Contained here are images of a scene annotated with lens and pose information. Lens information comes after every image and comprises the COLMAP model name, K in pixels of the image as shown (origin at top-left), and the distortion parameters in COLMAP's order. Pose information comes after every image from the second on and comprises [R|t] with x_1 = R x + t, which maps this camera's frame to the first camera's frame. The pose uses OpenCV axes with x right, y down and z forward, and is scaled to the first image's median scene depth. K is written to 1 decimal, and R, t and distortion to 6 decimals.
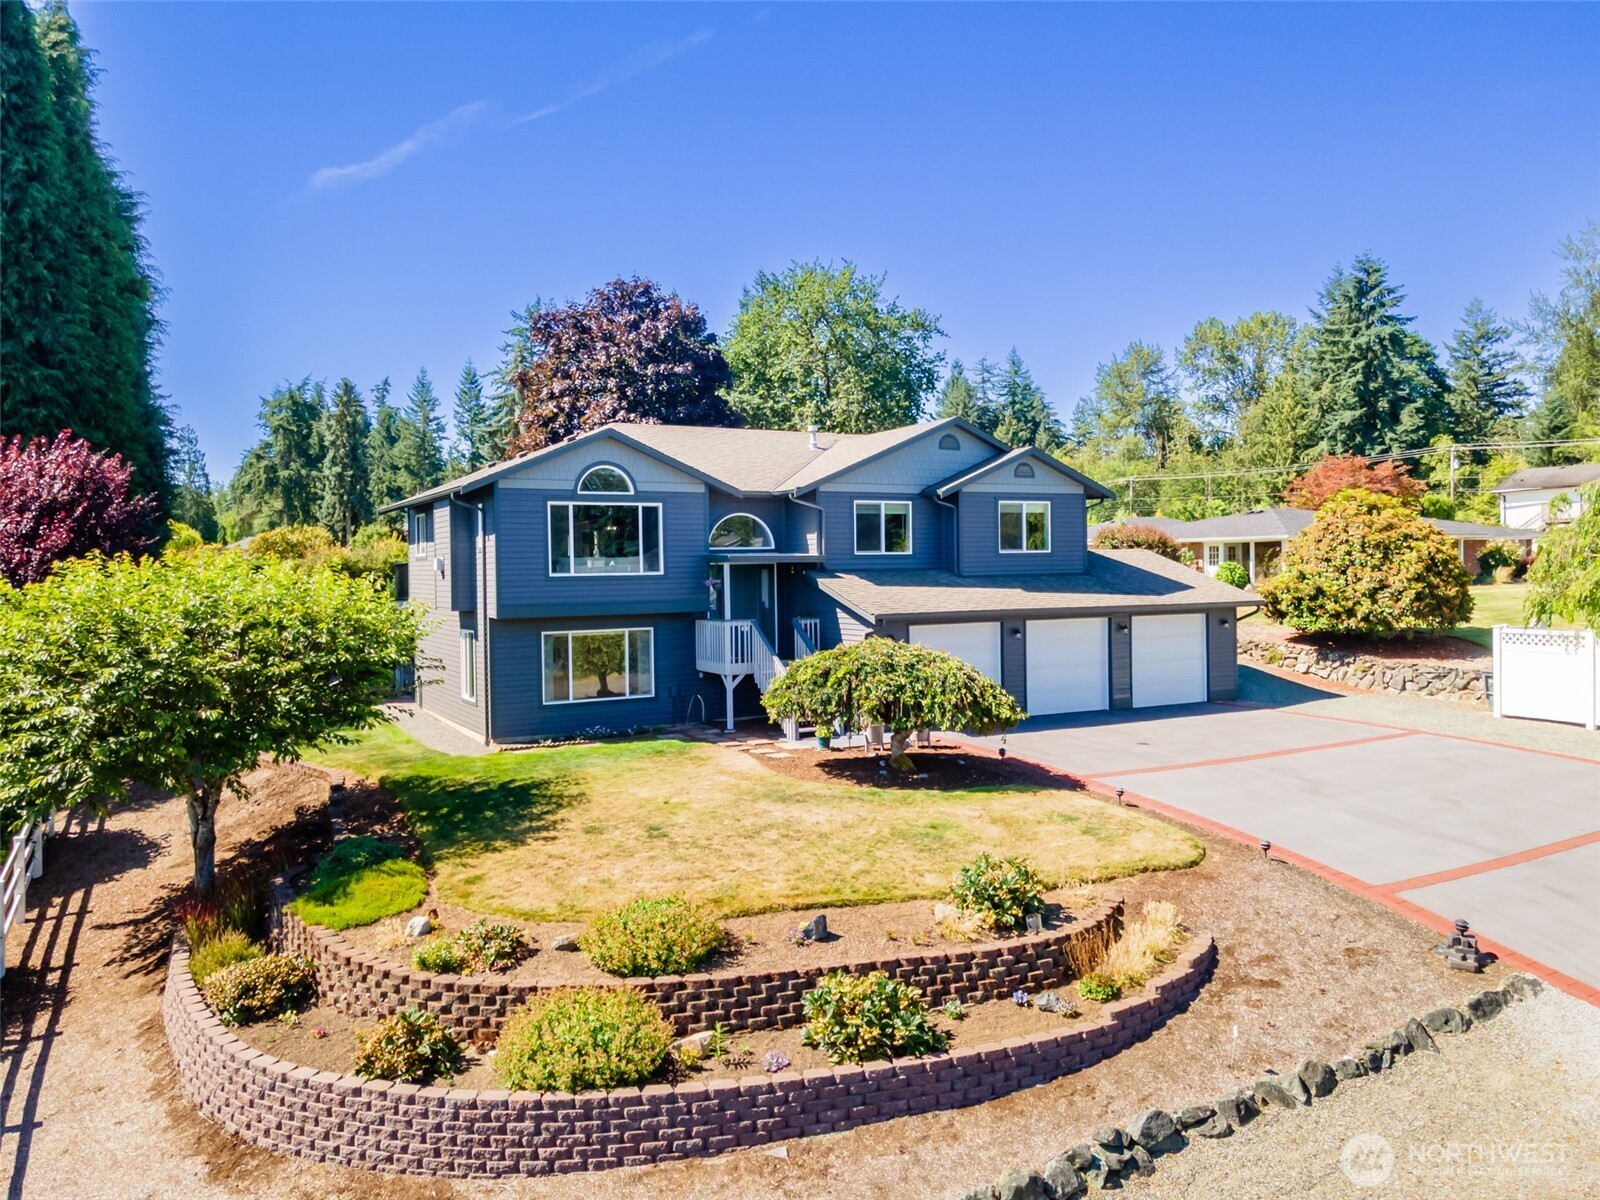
lens RADIAL K [[1181.6, 0, 797.8], [0, 1181.6, 549.3], [0, 0, 1]] dist [0.027524, -0.003299]
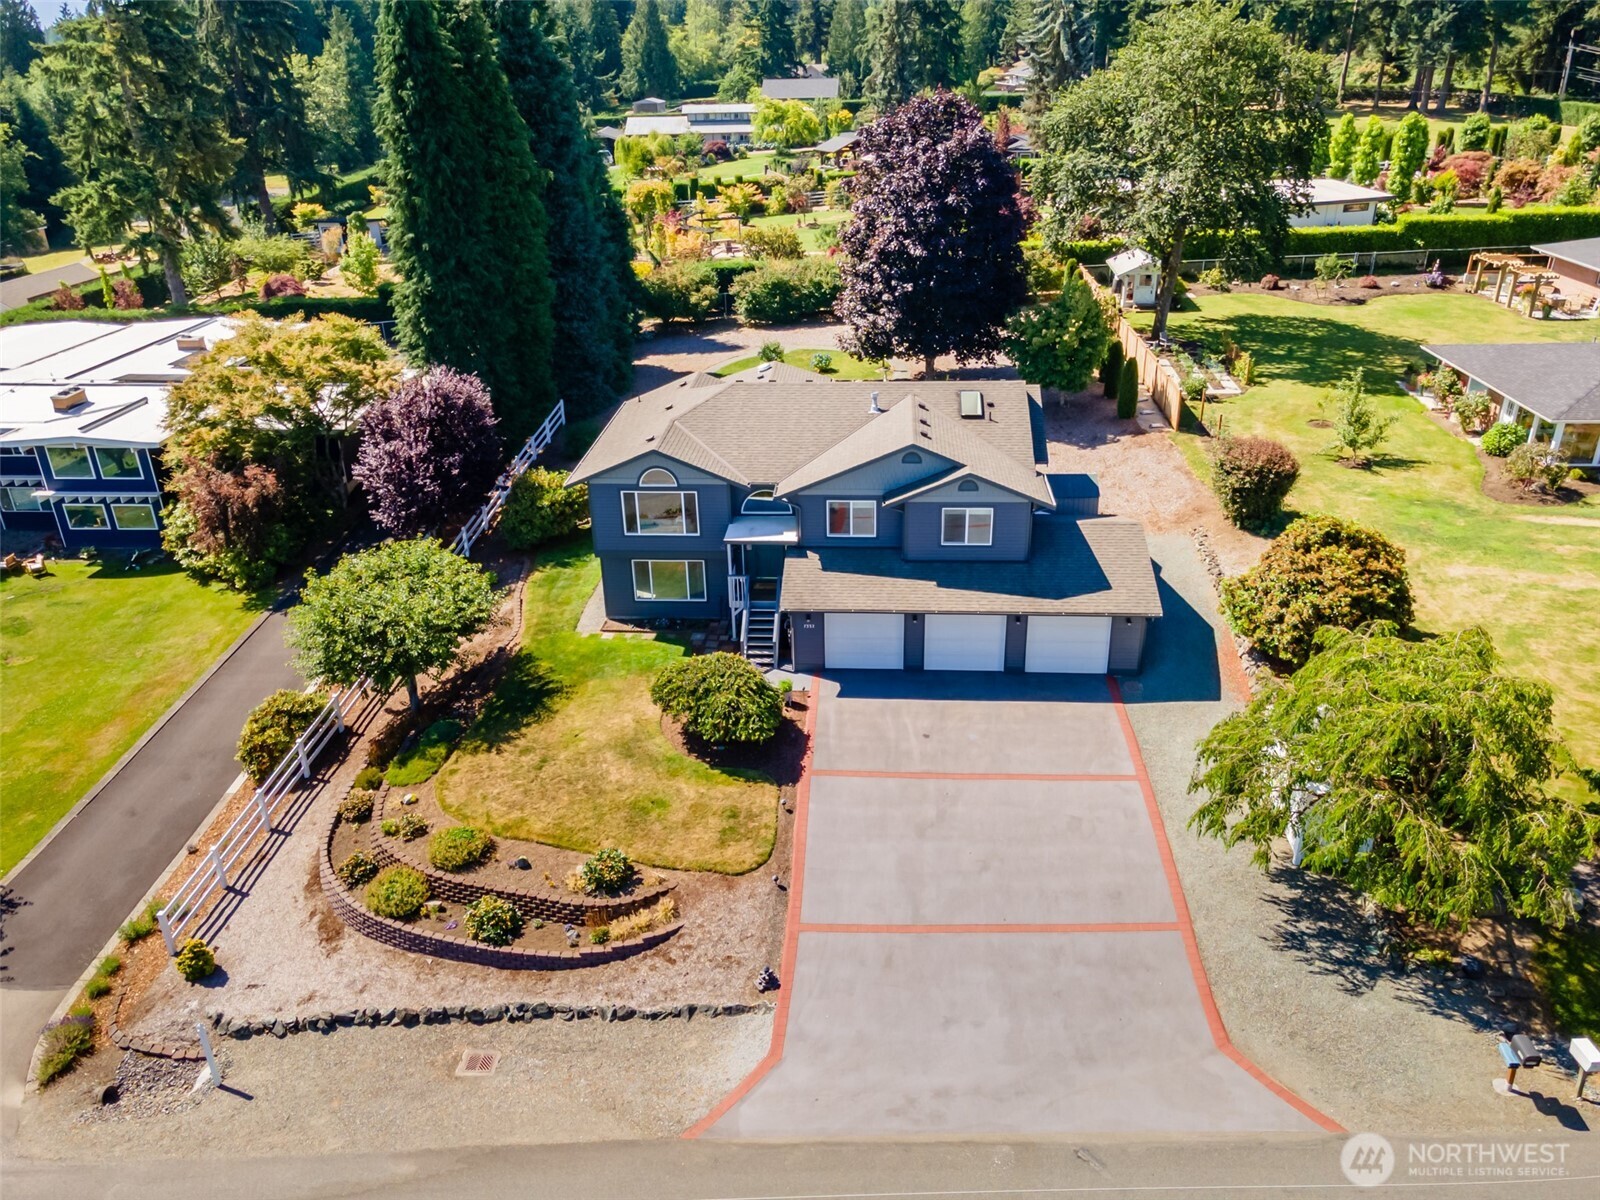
lens RADIAL K [[1181.6, 0, 797.8], [0, 1181.6, 549.3], [0, 0, 1]] dist [0.027524, -0.003299]
pose [[0.846153, 0.203320, -0.492631, 0.752520], [0.016451, 0.913961, 0.405468, -0.581834], [0.532686, -0.351193, 0.770006, -0.115679]]
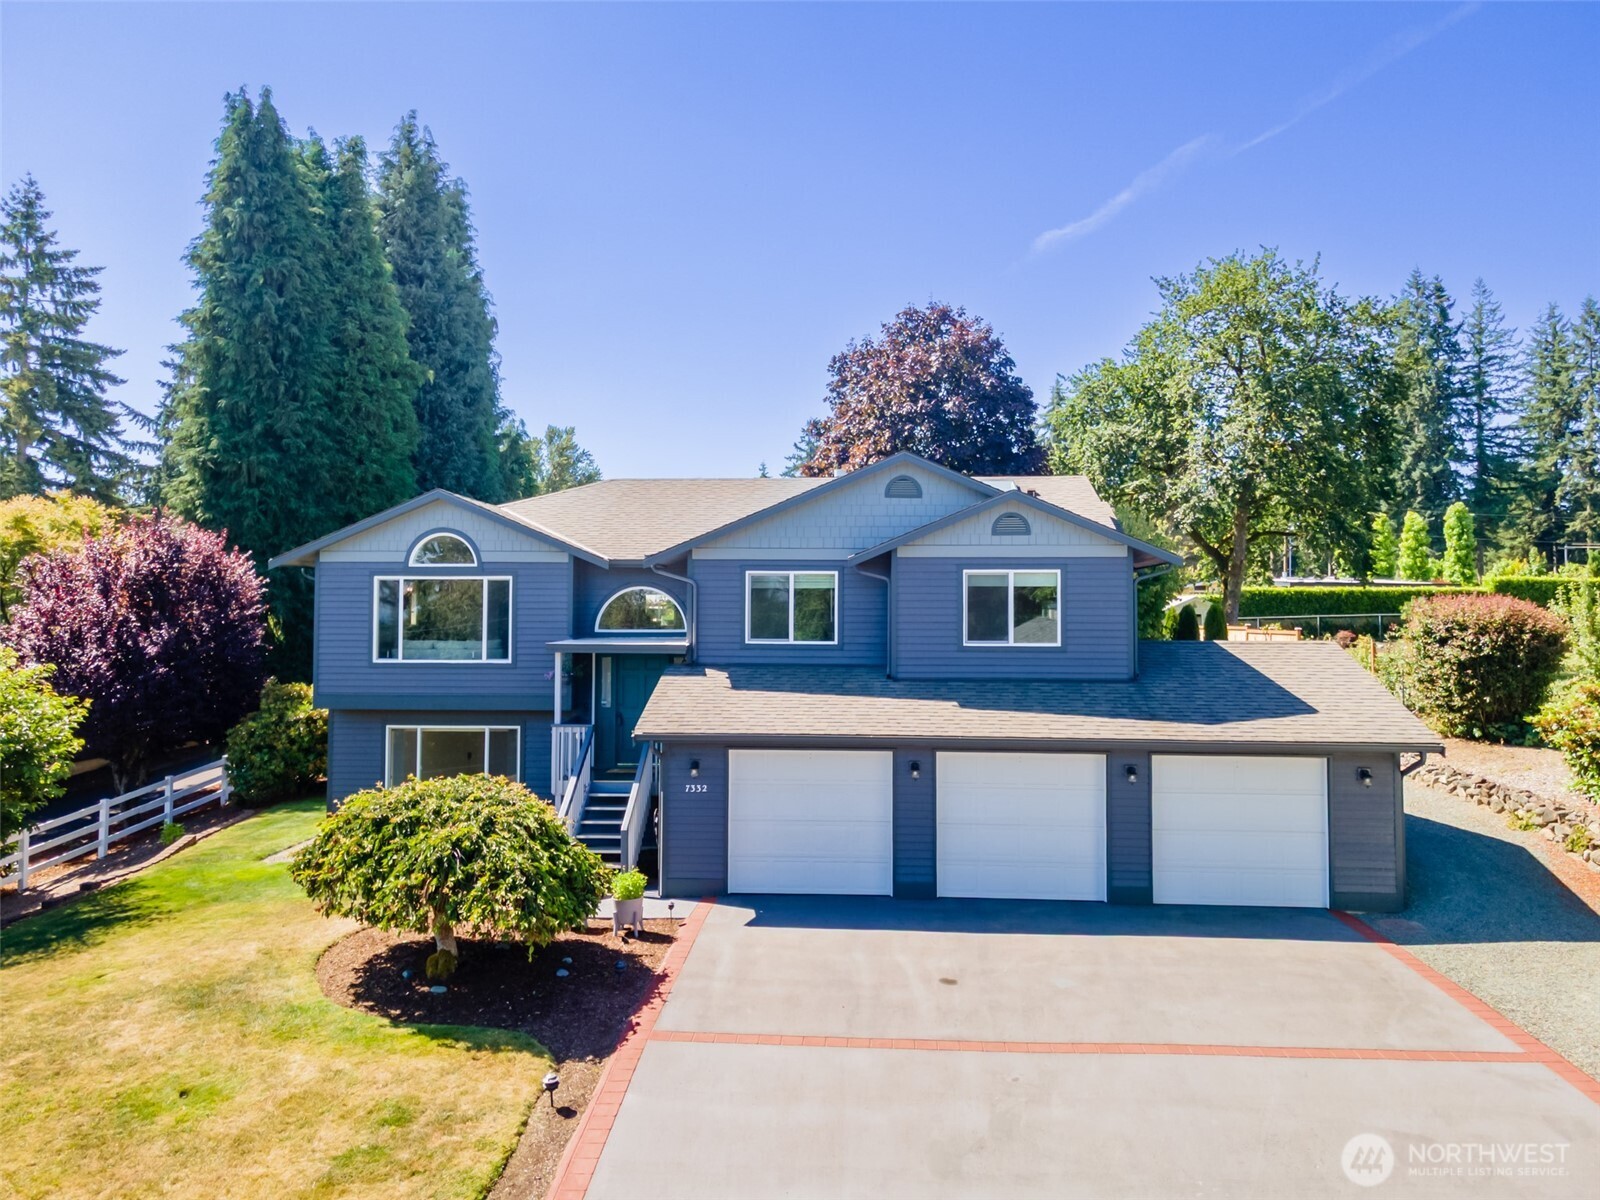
lens RADIAL K [[1199.5, 0, 797.6], [0, 1199.5, 574.5], [0, 0, 1]] dist [0.032503, 0.003366]
pose [[0.848120, -0.000816, -0.529804, 0.499667], [-0.008980, 0.999833, -0.015914, -0.028946], [0.529728, 0.018255, 0.847971, 0.396099]]
